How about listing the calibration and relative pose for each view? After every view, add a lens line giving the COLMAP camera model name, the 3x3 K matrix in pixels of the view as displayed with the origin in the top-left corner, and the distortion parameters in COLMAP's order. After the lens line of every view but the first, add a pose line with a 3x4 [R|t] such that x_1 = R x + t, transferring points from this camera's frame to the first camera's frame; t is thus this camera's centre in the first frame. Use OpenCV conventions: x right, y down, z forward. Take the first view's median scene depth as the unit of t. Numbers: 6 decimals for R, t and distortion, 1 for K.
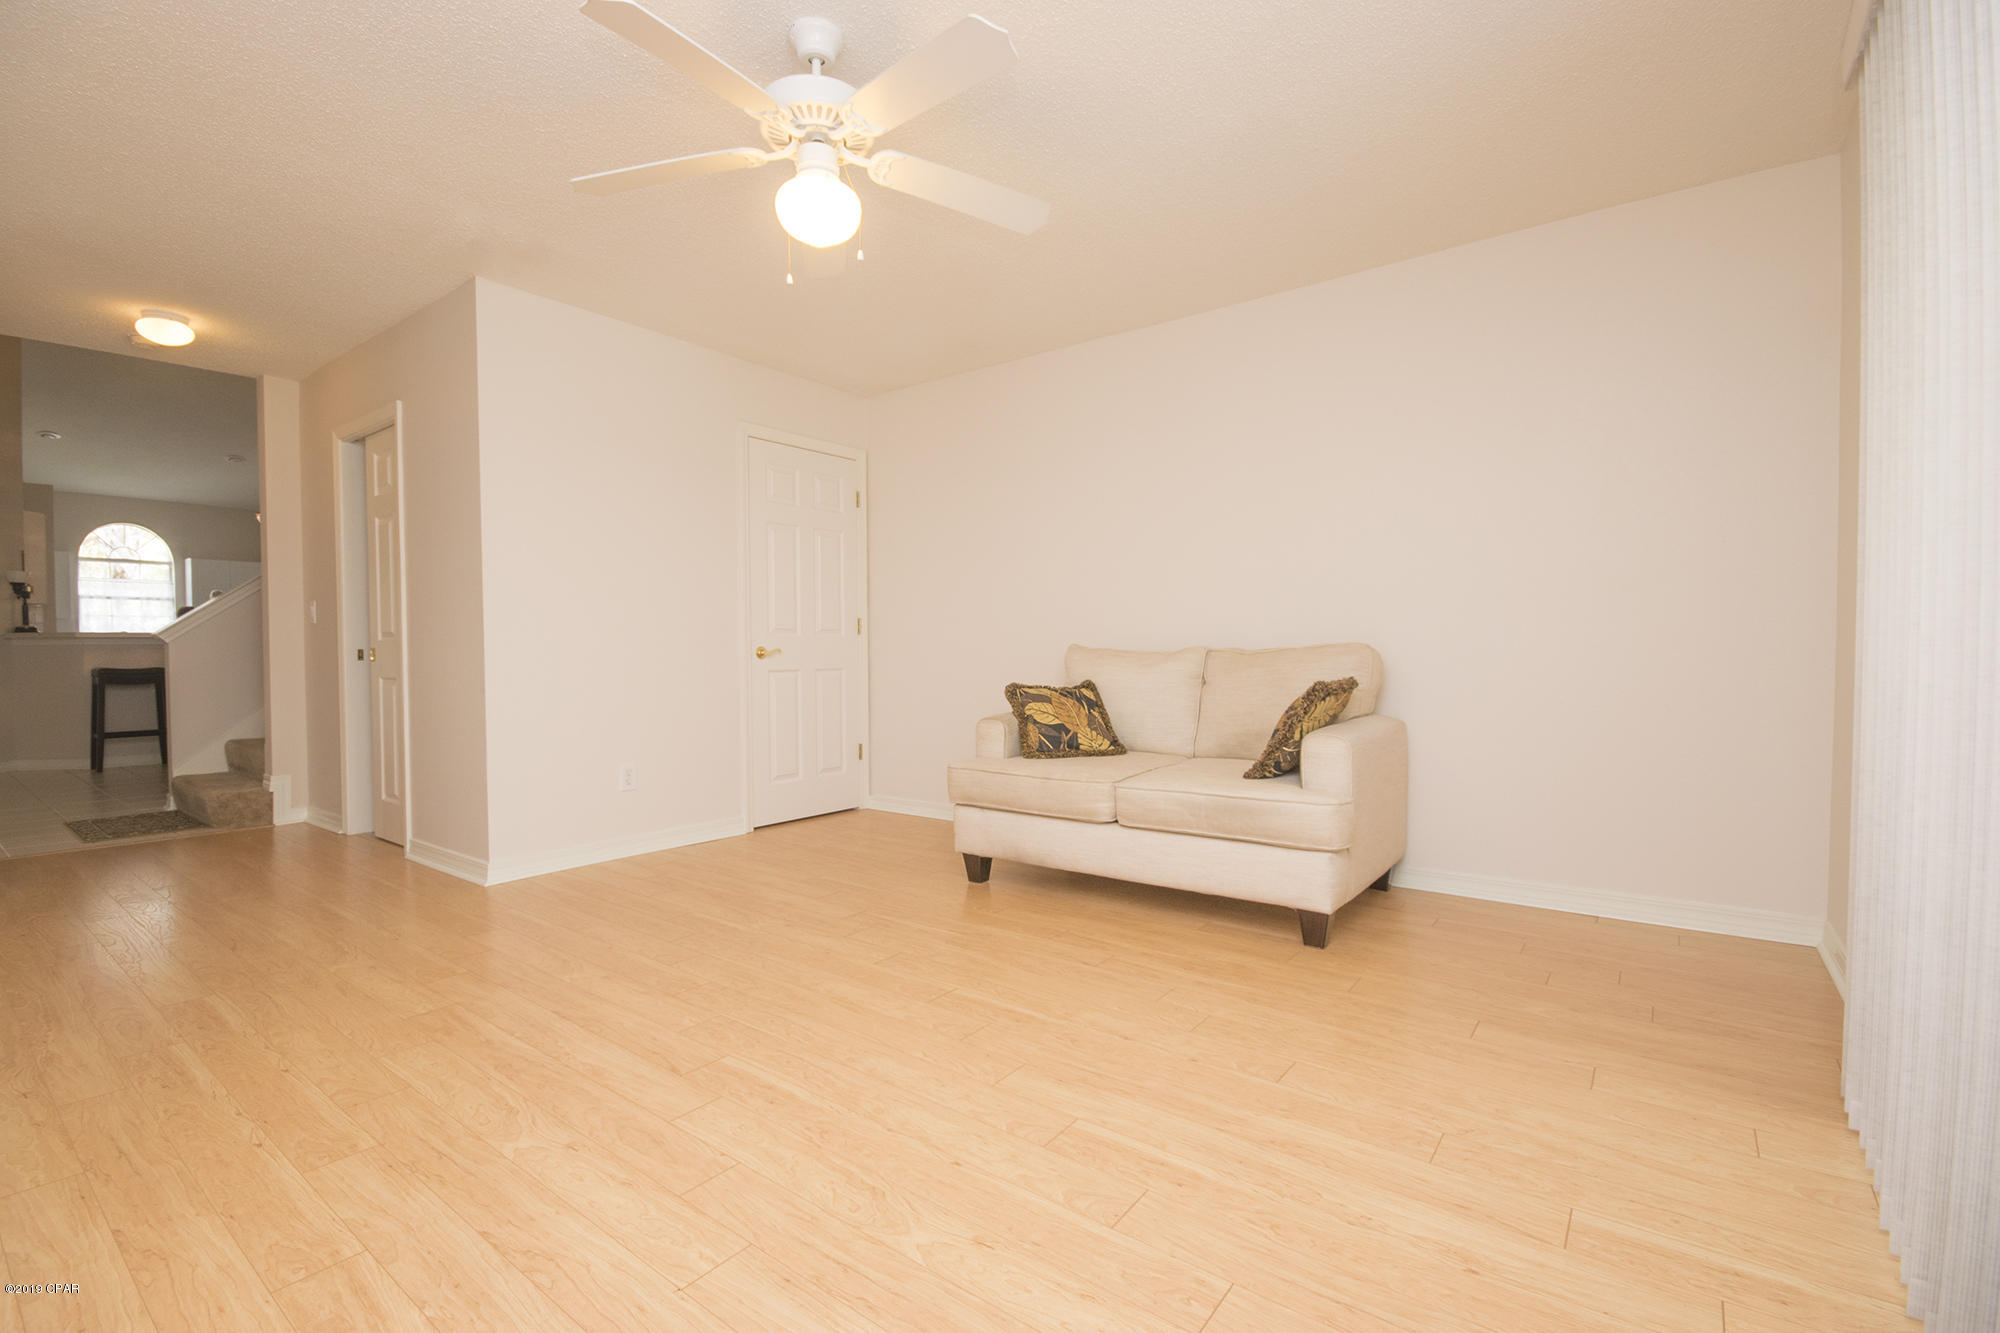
lens RADIAL K [[883.4, 0, 996.8], [0, 883.4, 673.7], [0, 0, 1]] dist [0.014058, -0.014166]
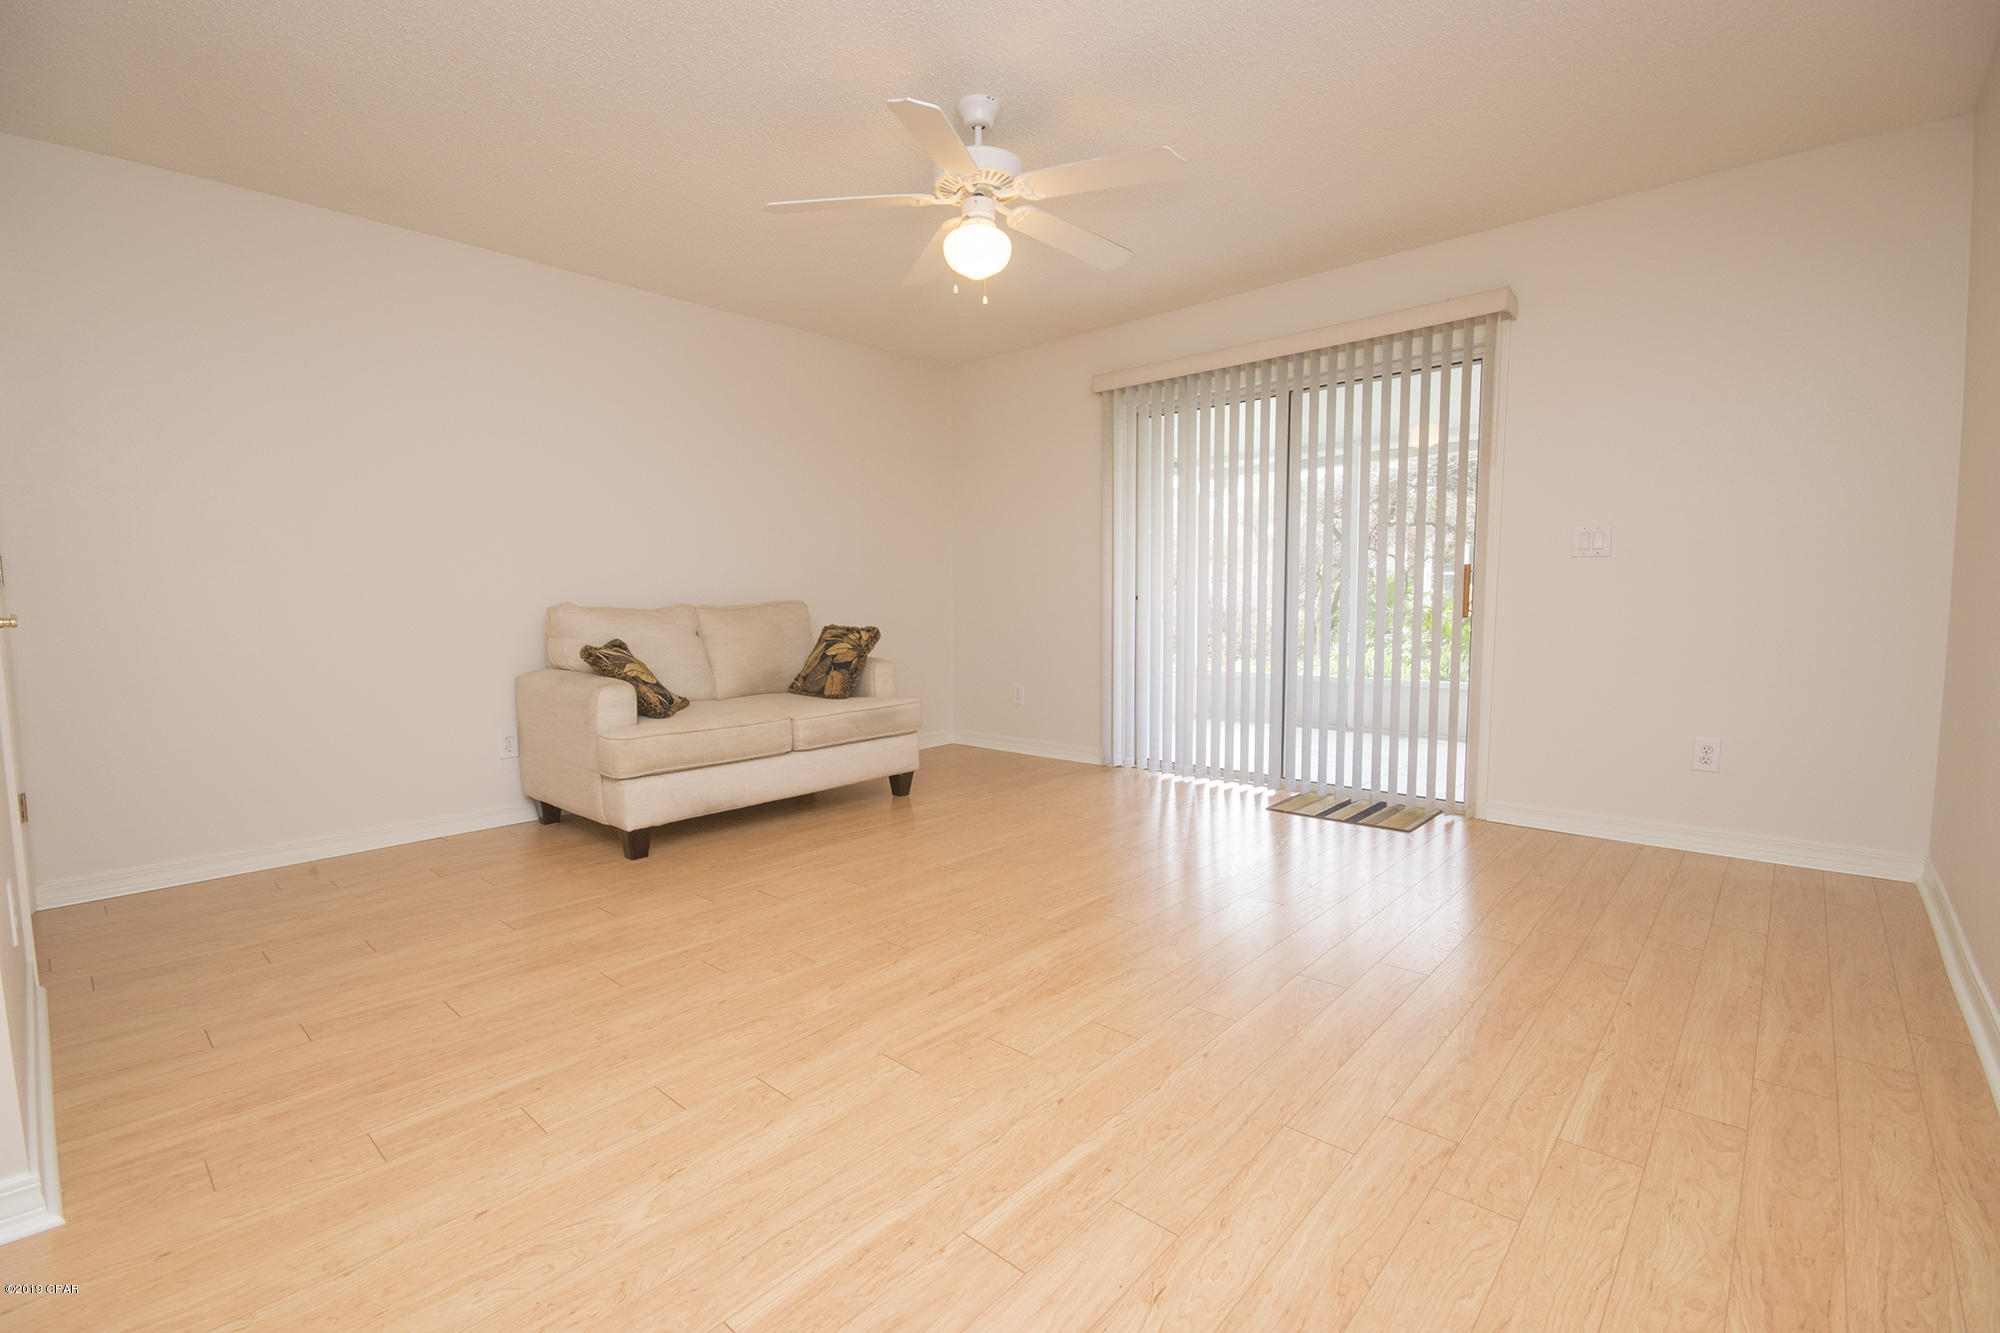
lens RADIAL K [[879.6, 0, 992.7], [0, 879.6, 673.6], [0, 0, 1]] dist [-0.001221, 0.000032]
pose [[0.087144, -0.081975, 0.992817, -1.412439], [0.035735, 0.996224, 0.079120, -0.030116], [-0.995555, 0.028583, 0.089745, 0.851398]]
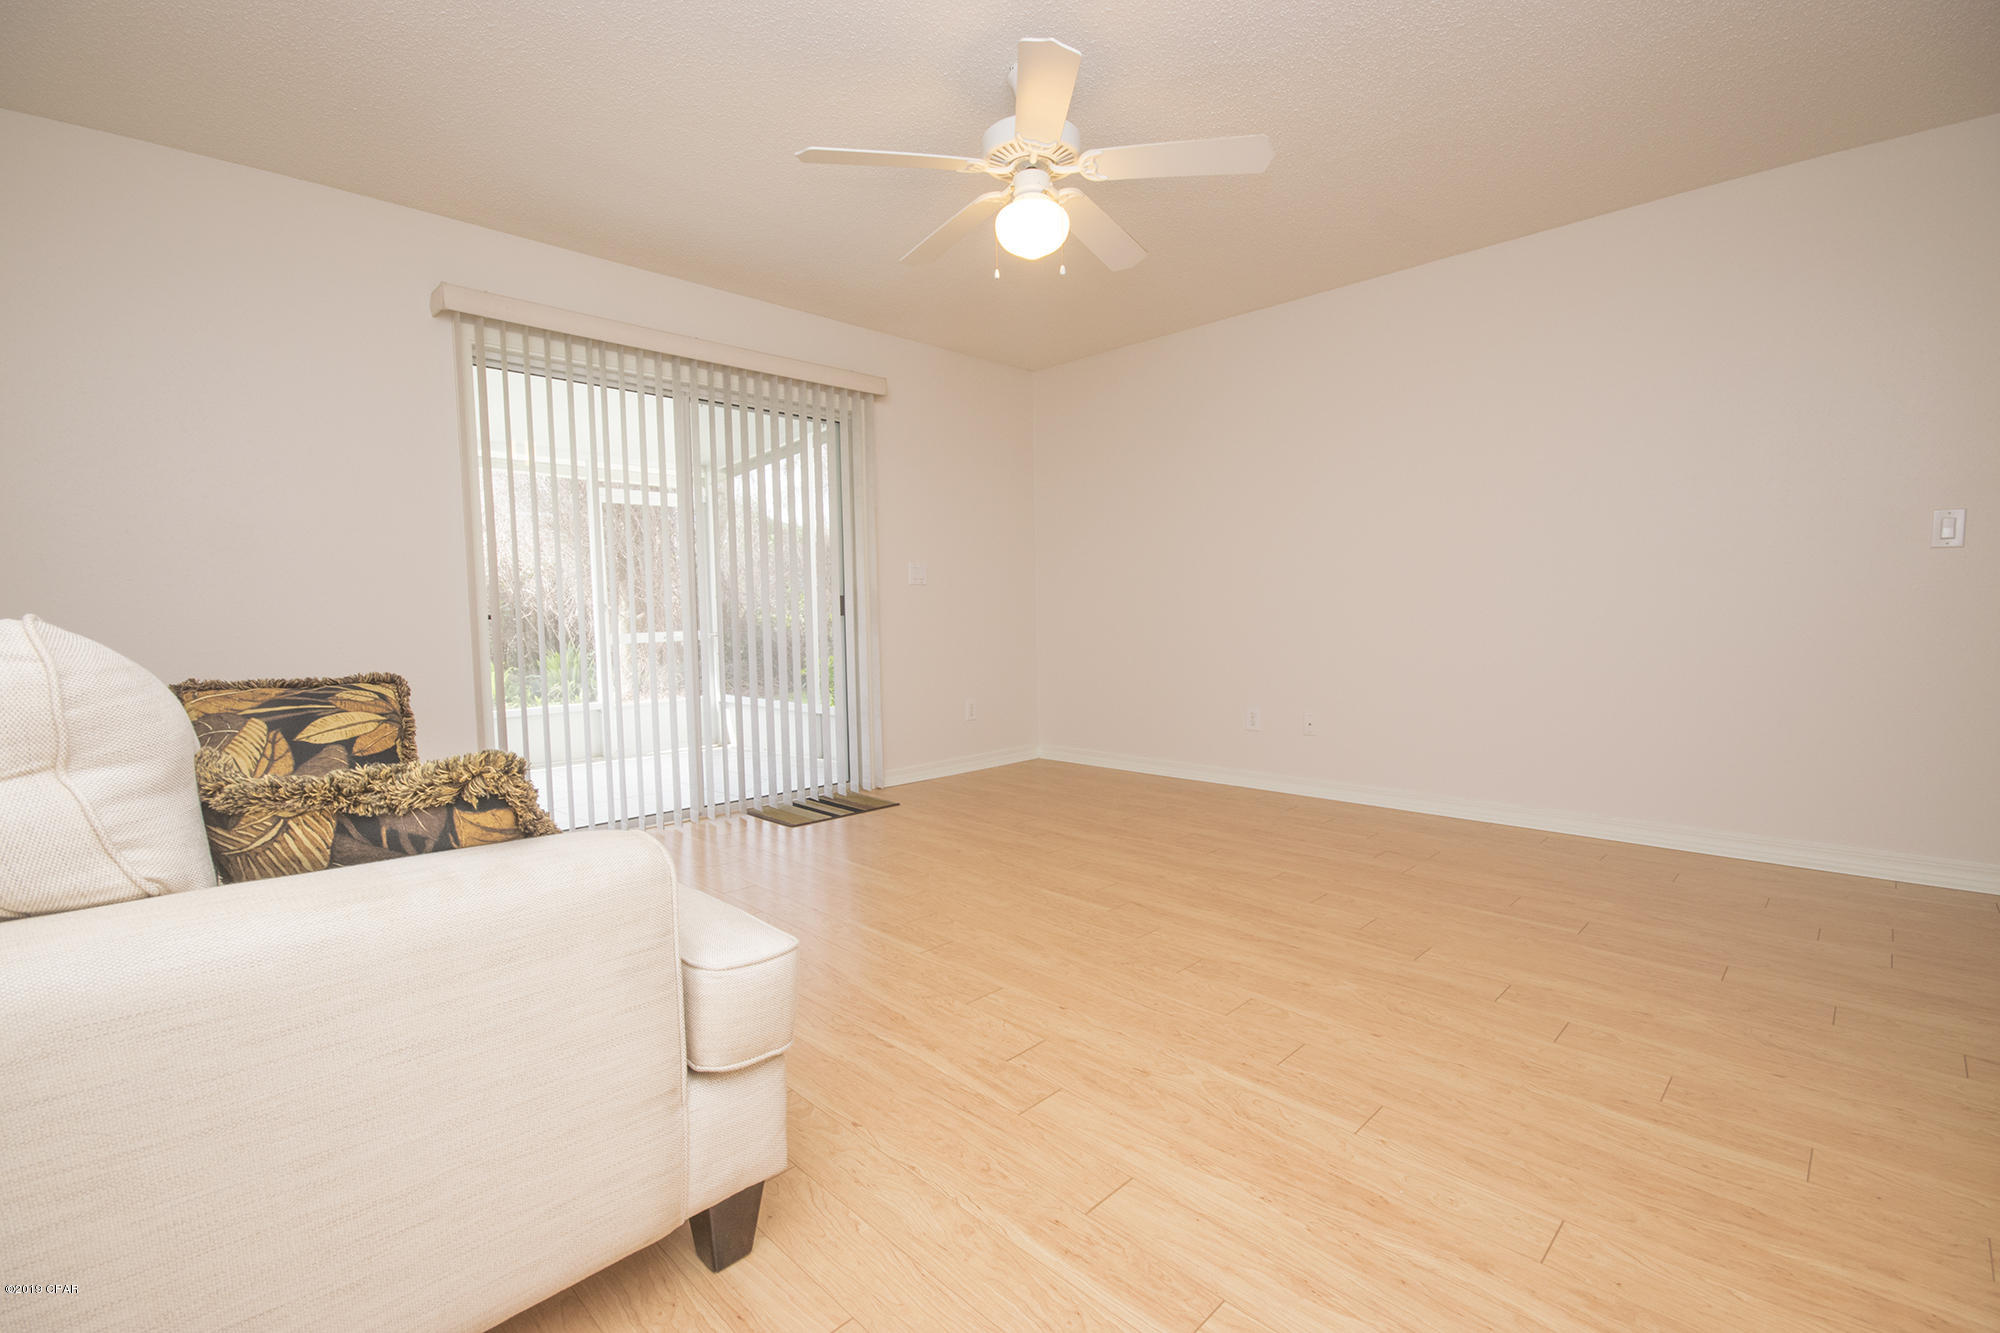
lens RADIAL K [[883.4, 0, 996.8], [0, 883.4, 673.7], [0, 0, 1]] dist [0.014058, -0.014166]
pose [[-0.990330, 0.010910, 0.138303, -0.295203], [0.024551, 0.994951, 0.097315, -0.061588], [-0.136543, 0.099769, -0.985597, 2.096746]]
